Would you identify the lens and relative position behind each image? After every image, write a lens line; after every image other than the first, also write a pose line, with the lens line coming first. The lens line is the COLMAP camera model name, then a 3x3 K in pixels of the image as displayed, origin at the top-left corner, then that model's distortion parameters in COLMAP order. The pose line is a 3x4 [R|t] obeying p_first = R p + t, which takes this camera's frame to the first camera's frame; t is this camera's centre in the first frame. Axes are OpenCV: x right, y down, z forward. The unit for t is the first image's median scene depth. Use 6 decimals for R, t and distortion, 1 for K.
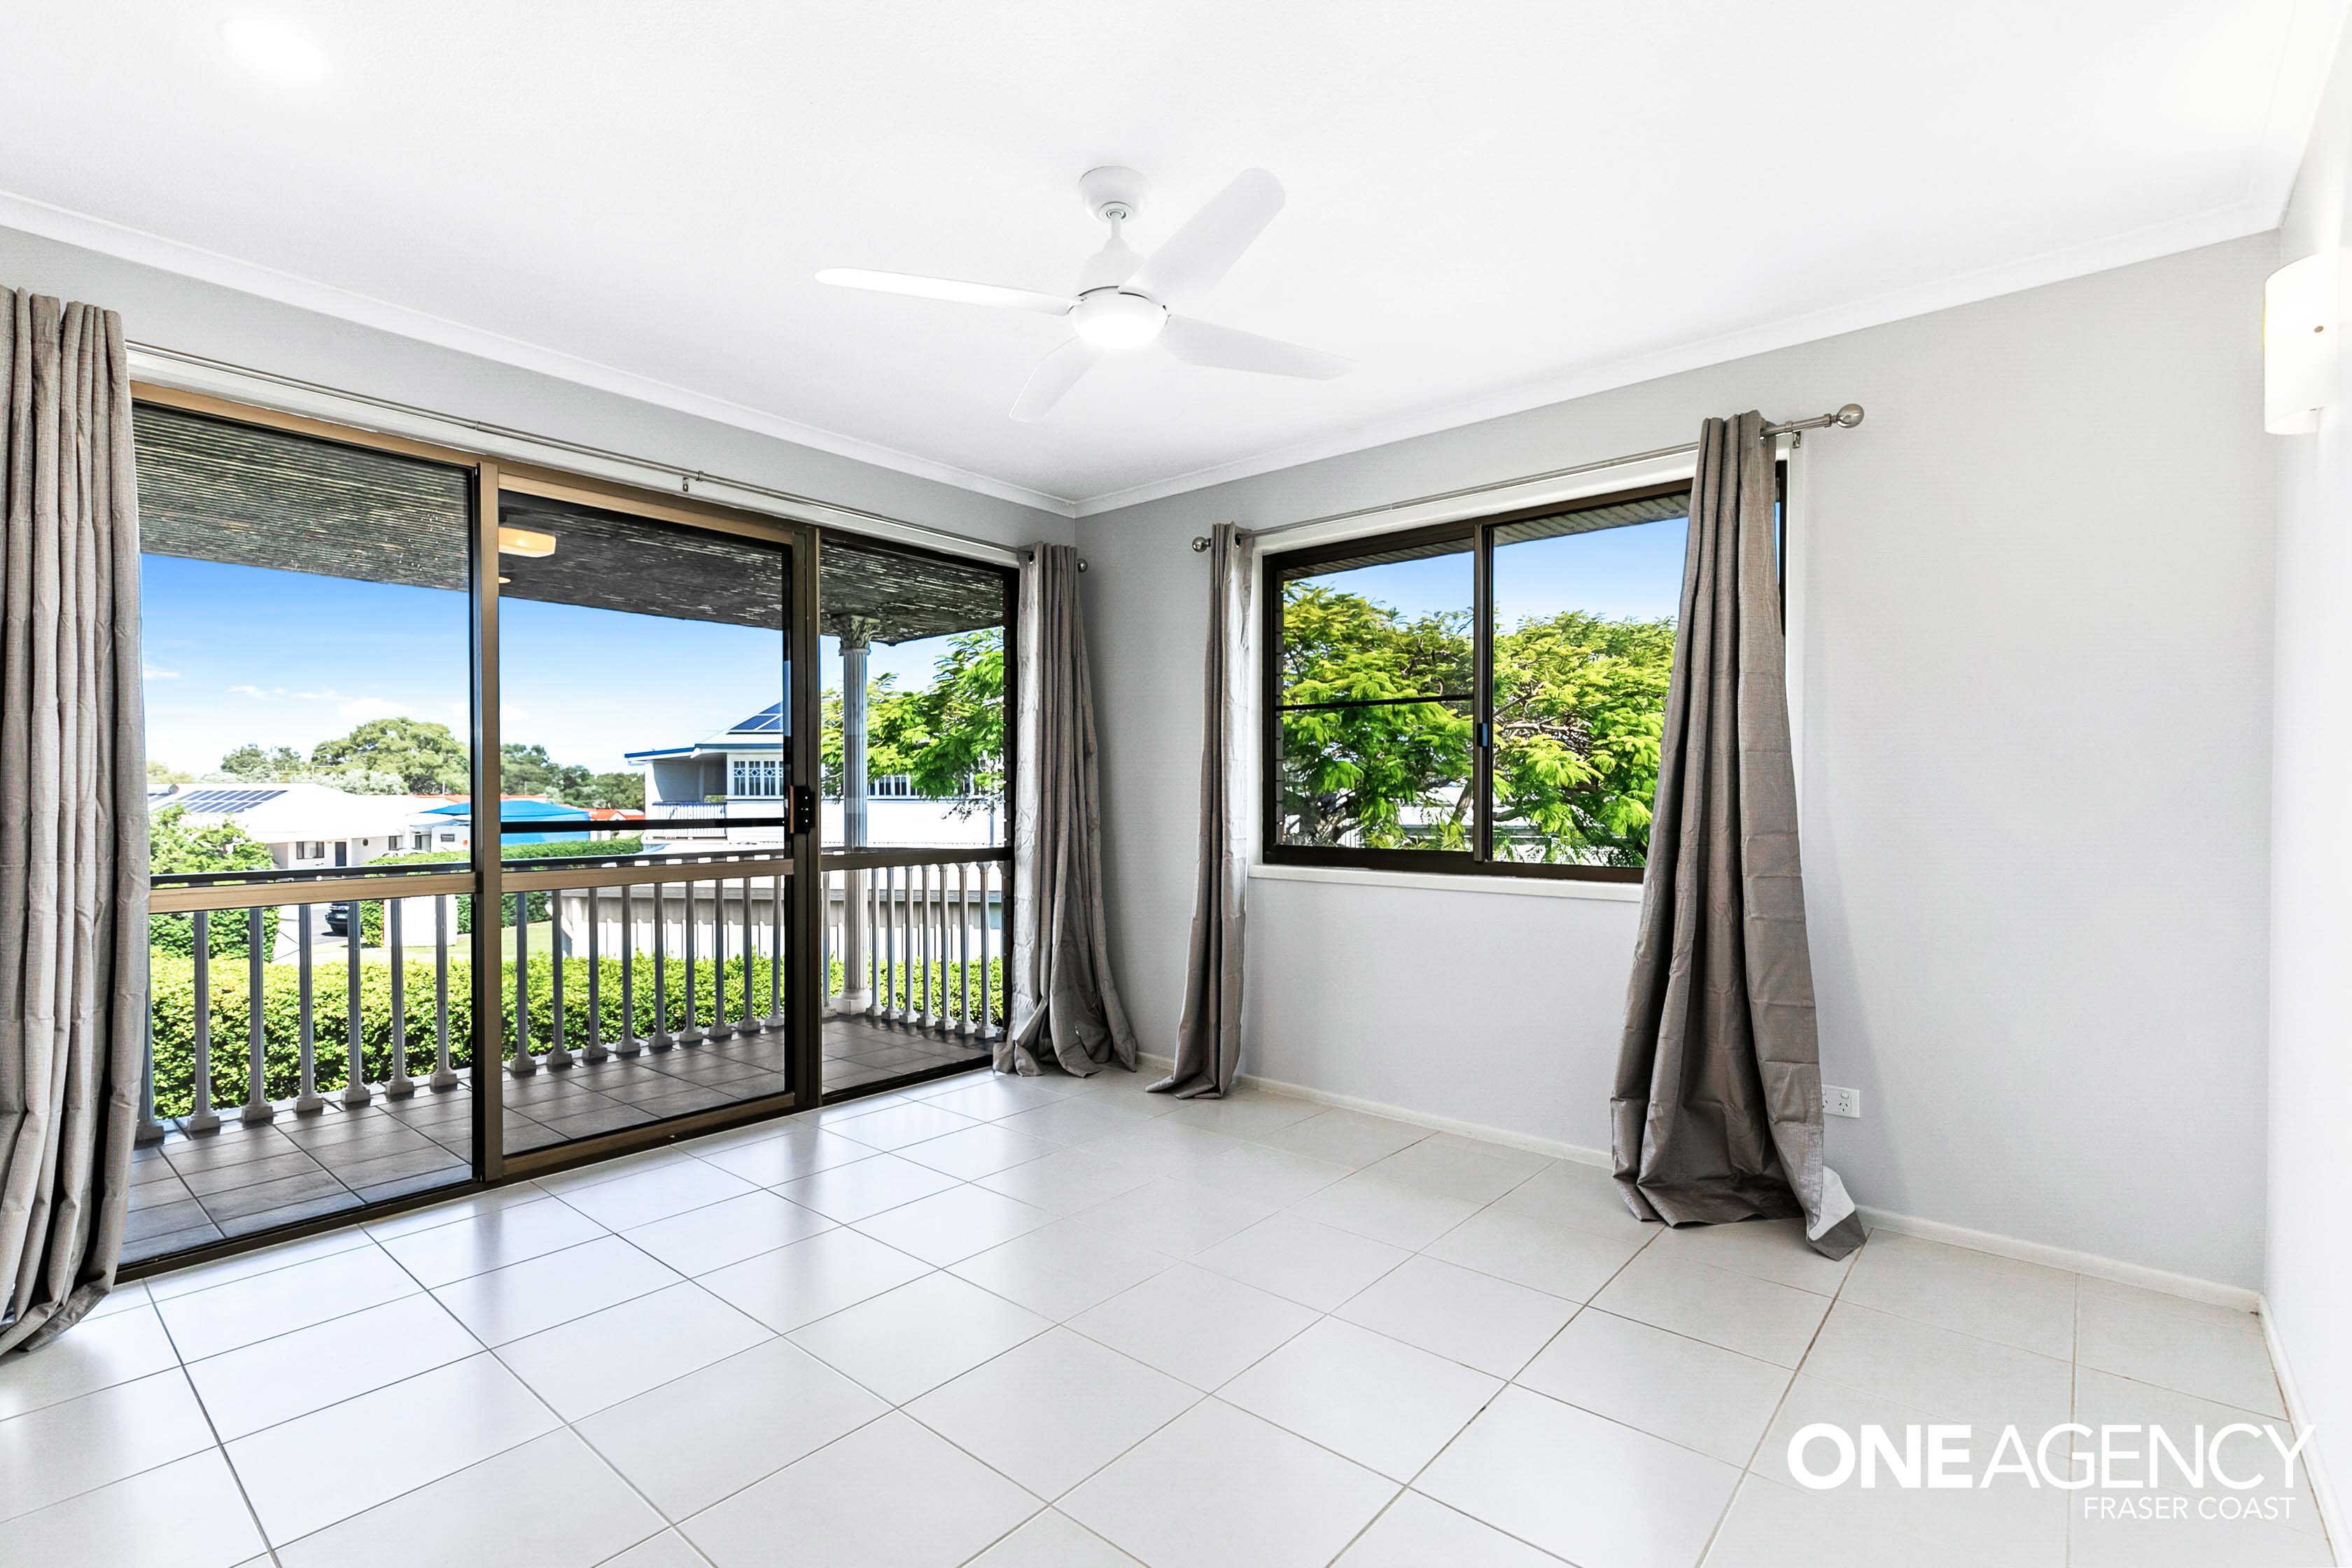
lens RADIAL K [[1059.9, 0, 1176.0], [0, 1059.9, 784.0], [0, 0, 1]] dist [0.001390, -0.000069]
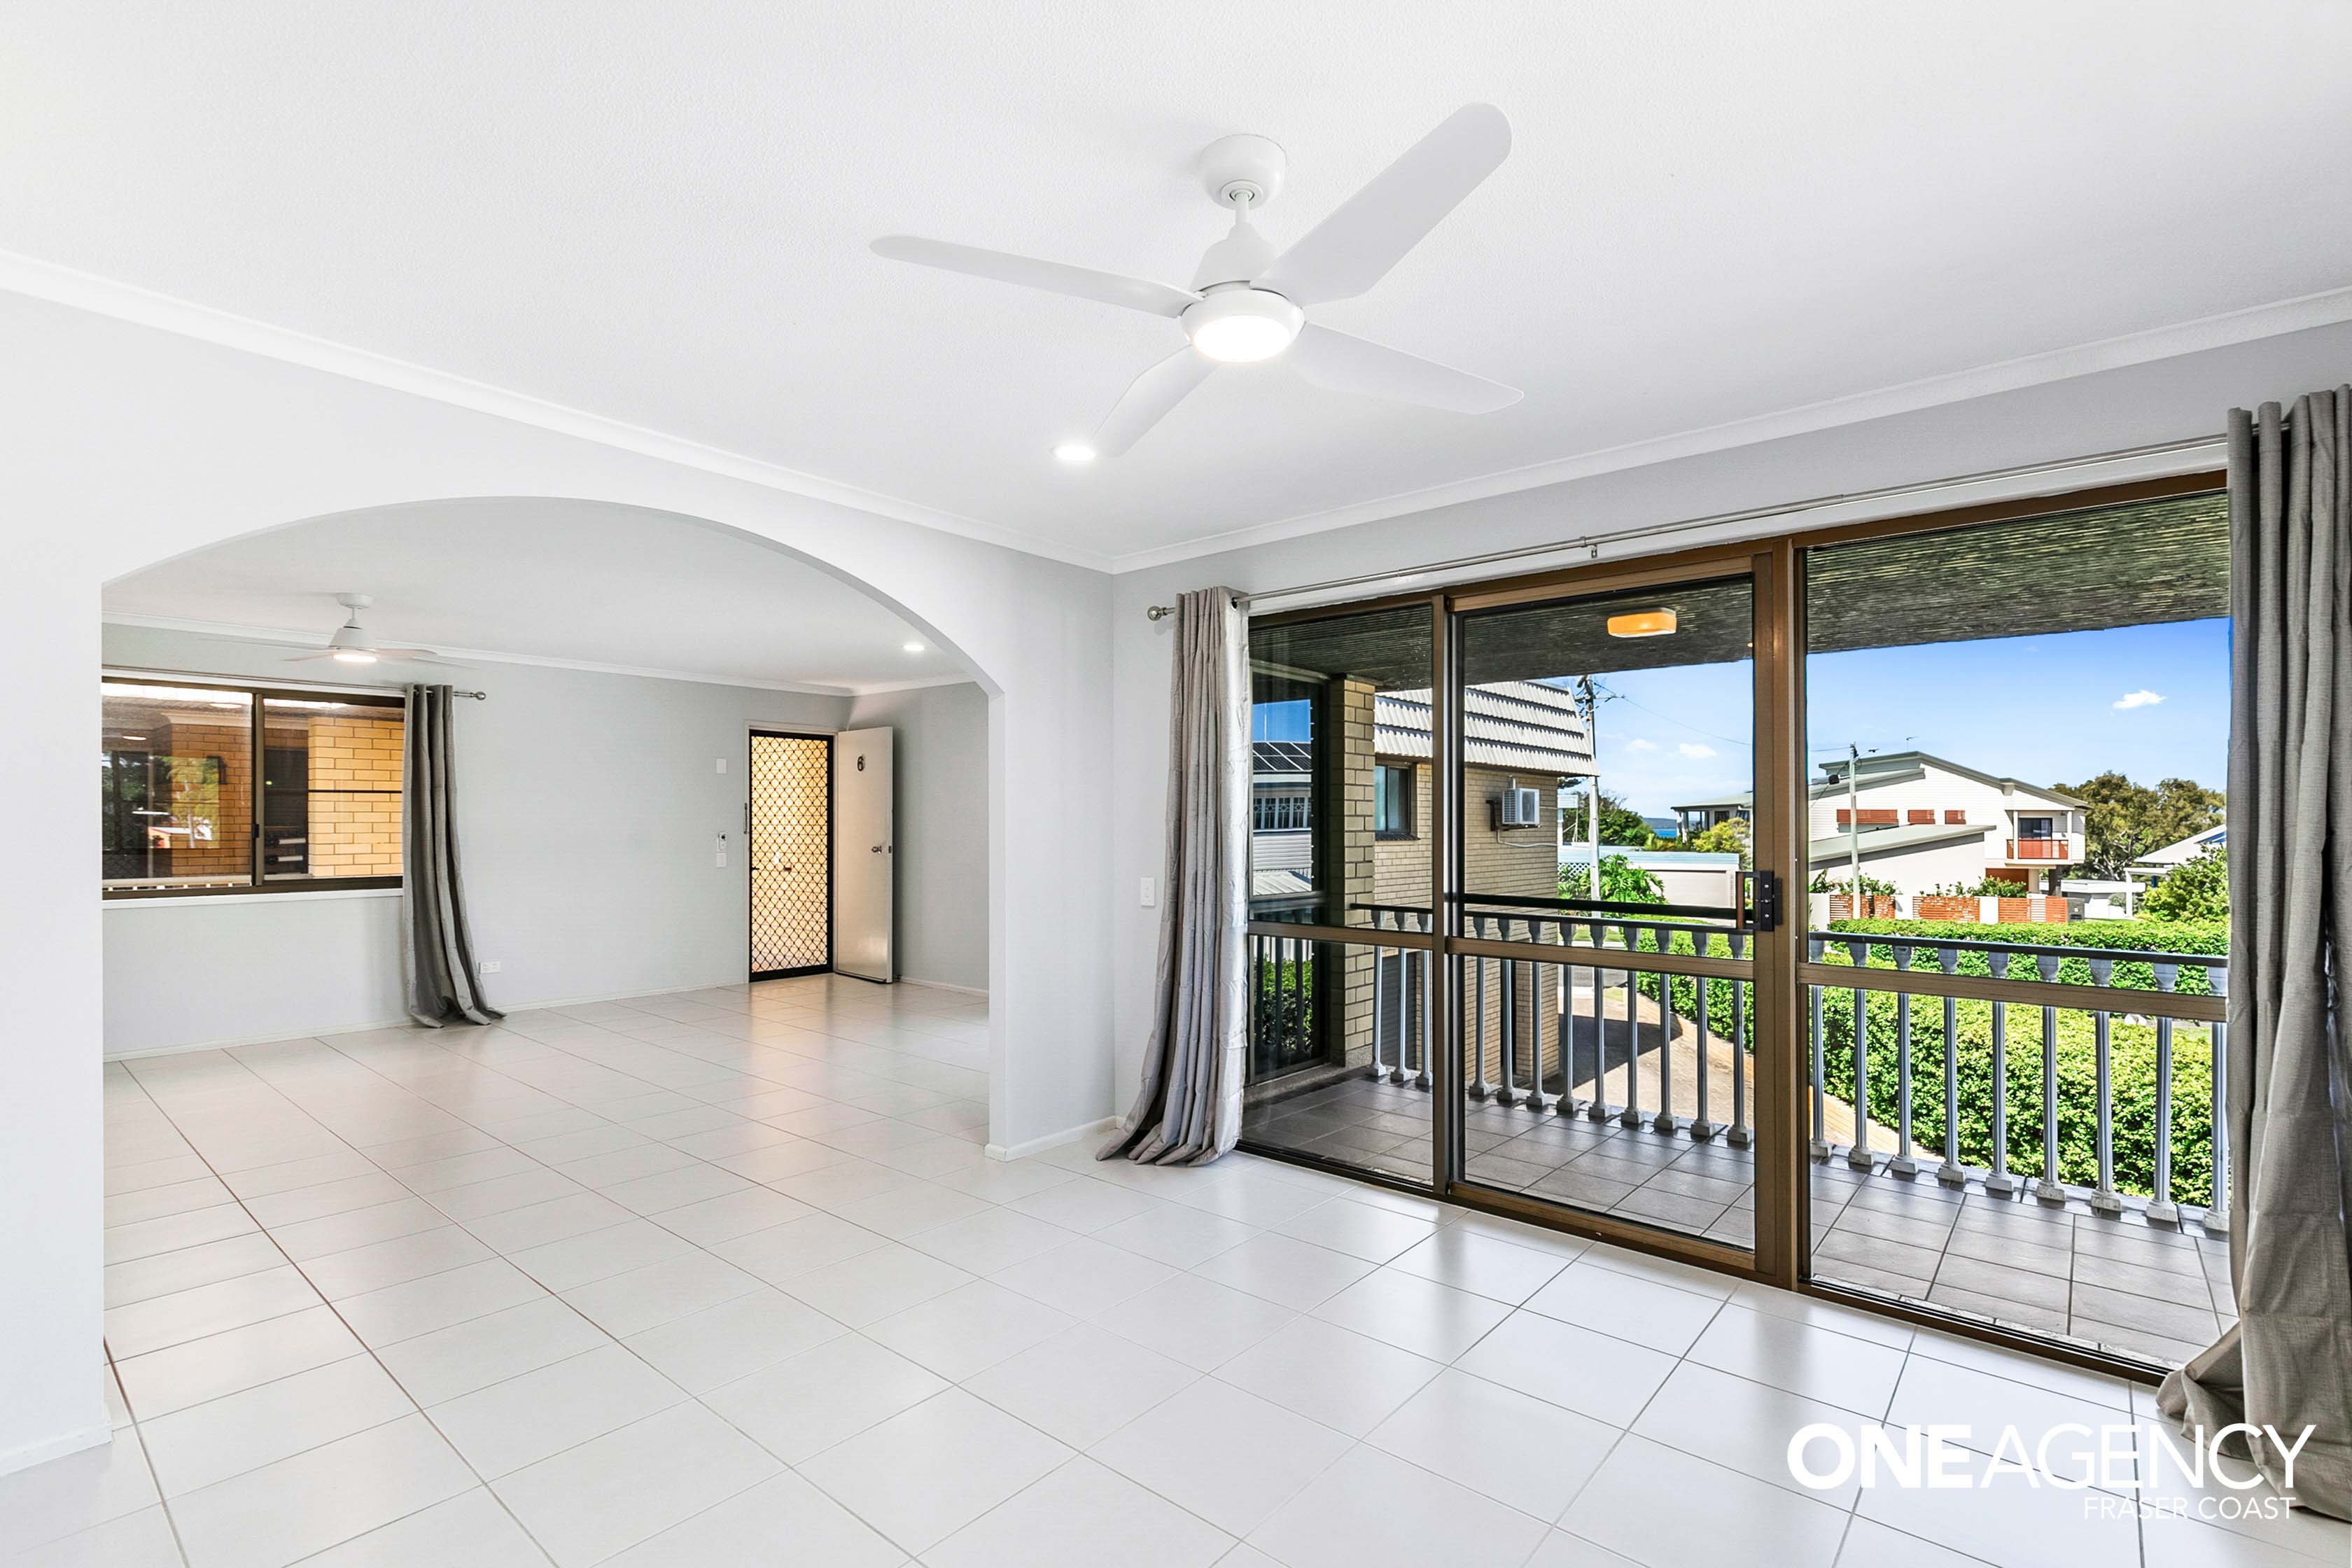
lens RADIAL K [[1046.6, 0, 1182.9], [0, 1046.6, 791.8], [0, 0, 1]] dist [0.000578, -0.000261]
pose [[-0.006927, -0.026408, -0.999627, 0.433254], [0.001822, 0.999649, -0.026422, -0.037189], [0.999974, -0.002004, -0.006877, 0.572822]]
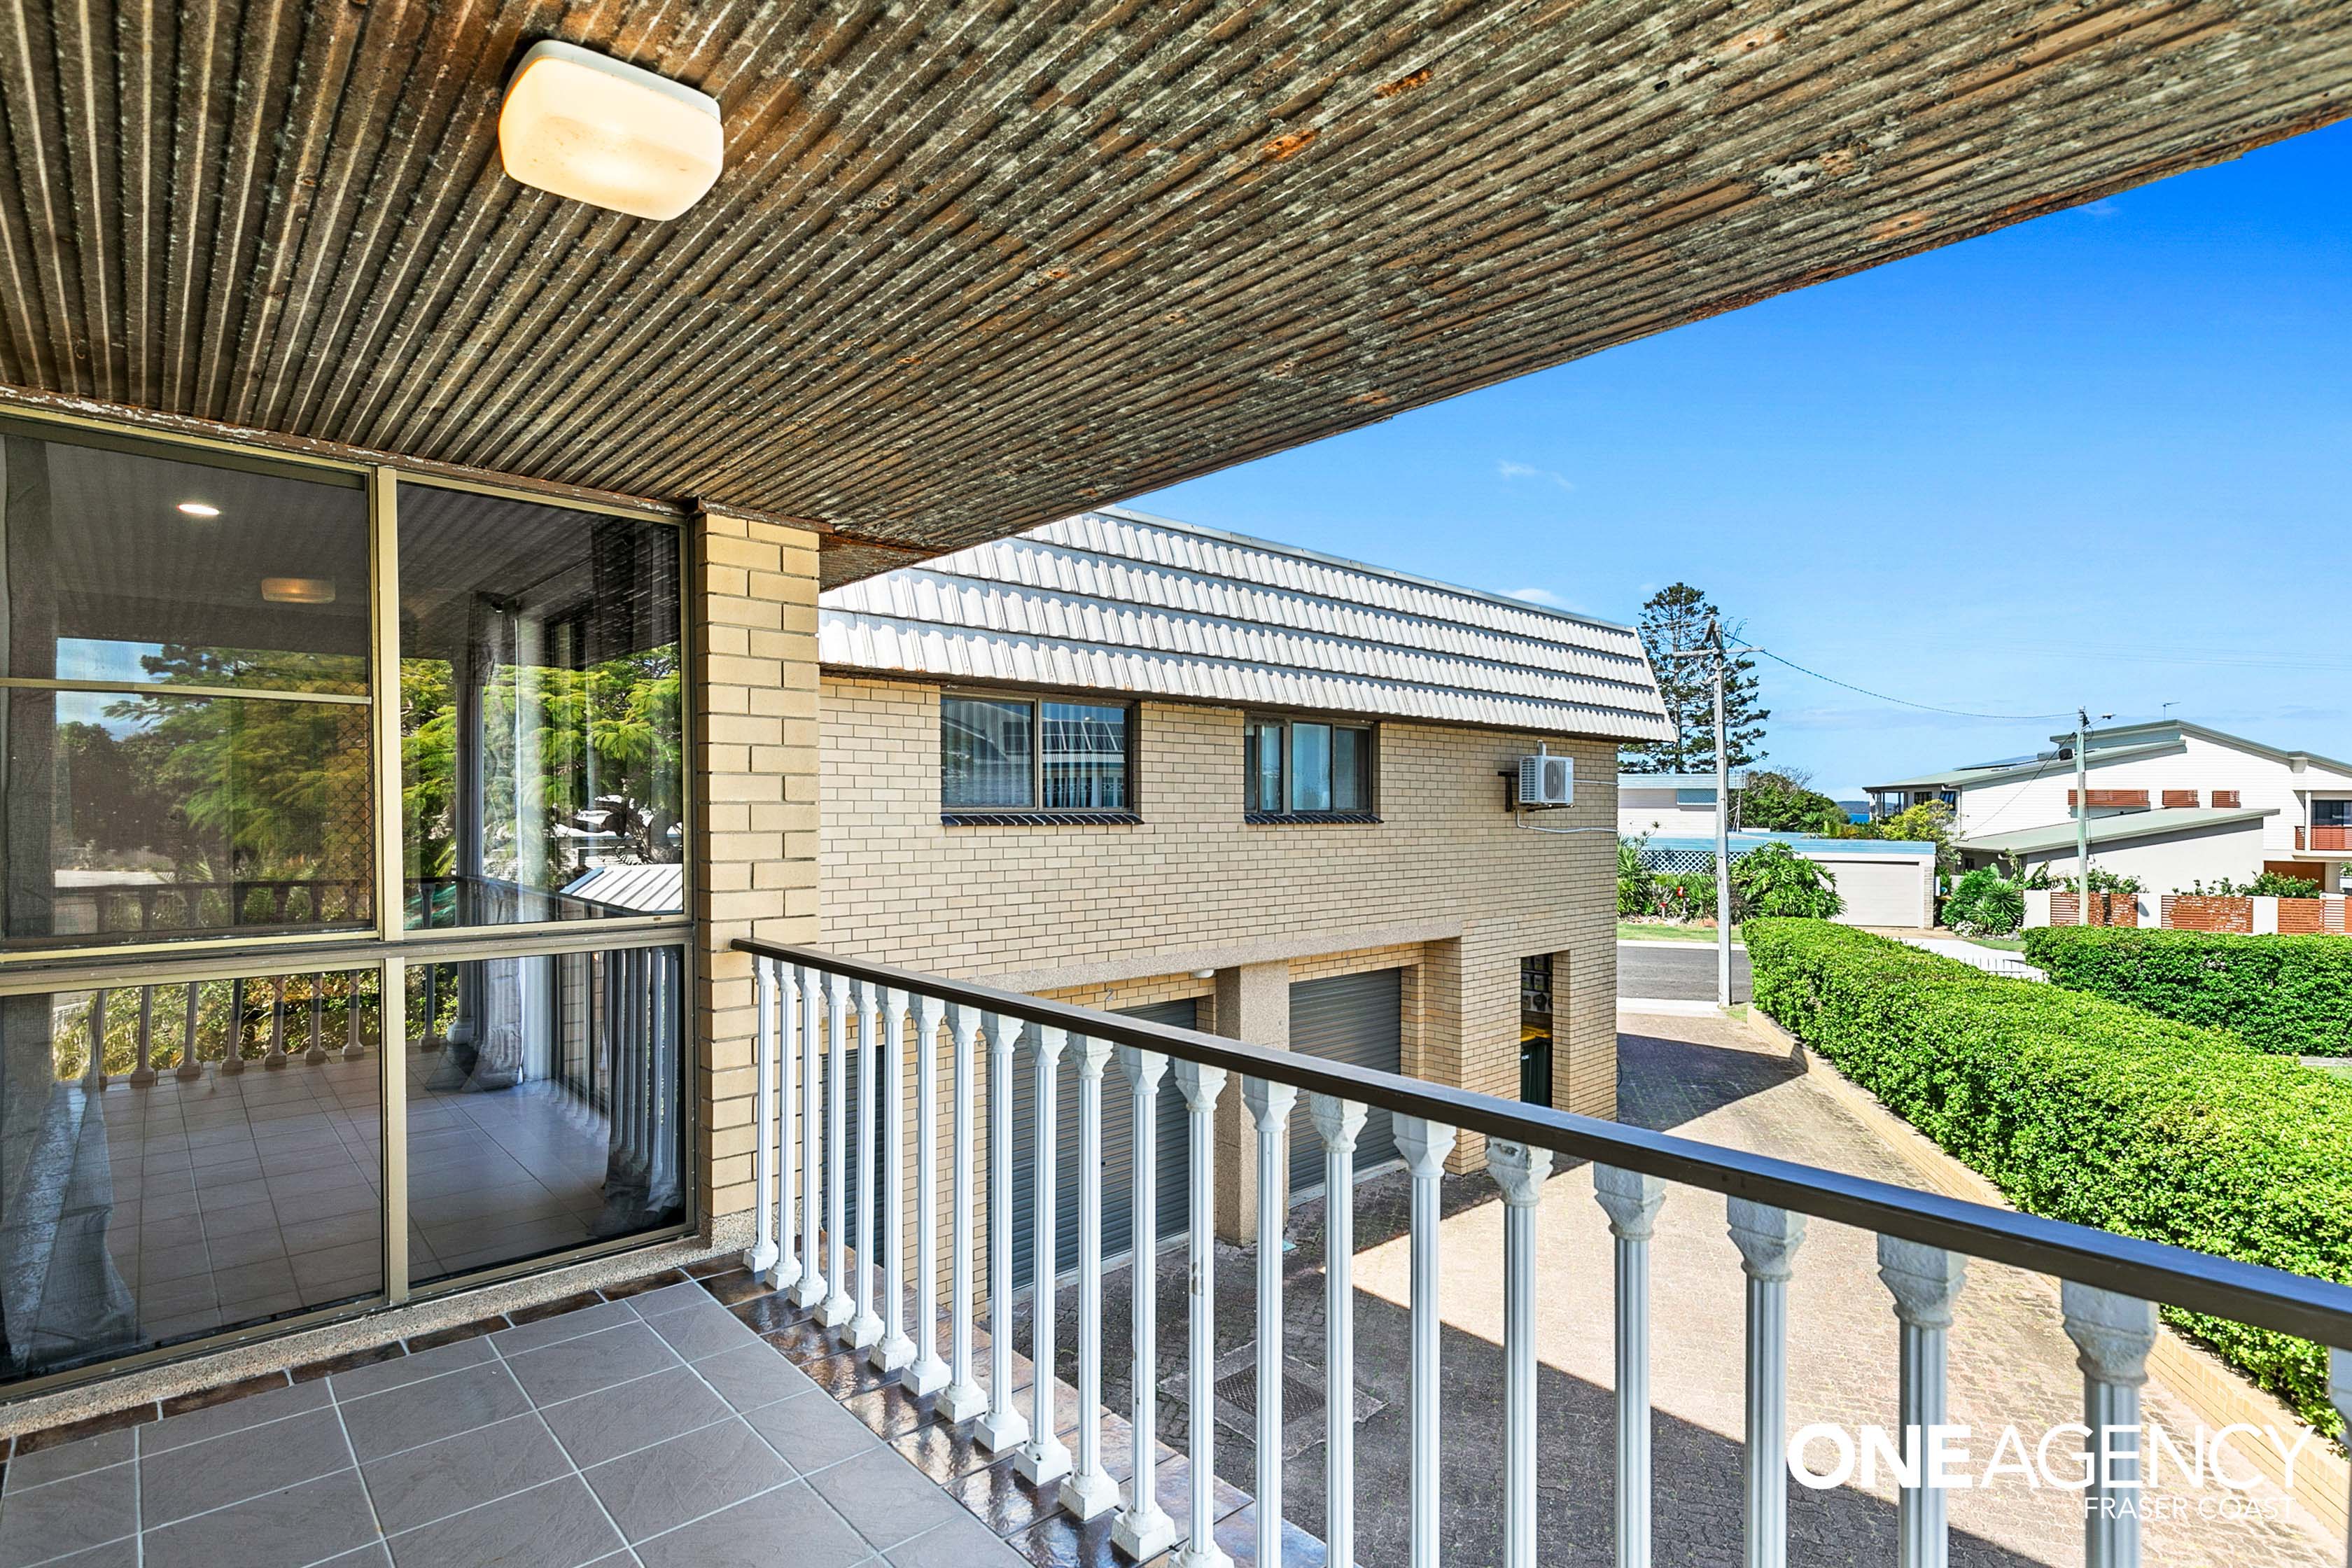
lens RADIAL K [[1123.2, 0, 1170.6], [0, 1123.2, 798.8], [0, 0, 1]] dist [0.003828, 0.001878]
pose [[-0.126057, -0.002749, -0.992019, -0.231728], [0.001277, 0.999995, -0.002934, -0.020954], [0.992022, -0.001636, -0.126052, 1.209481]]
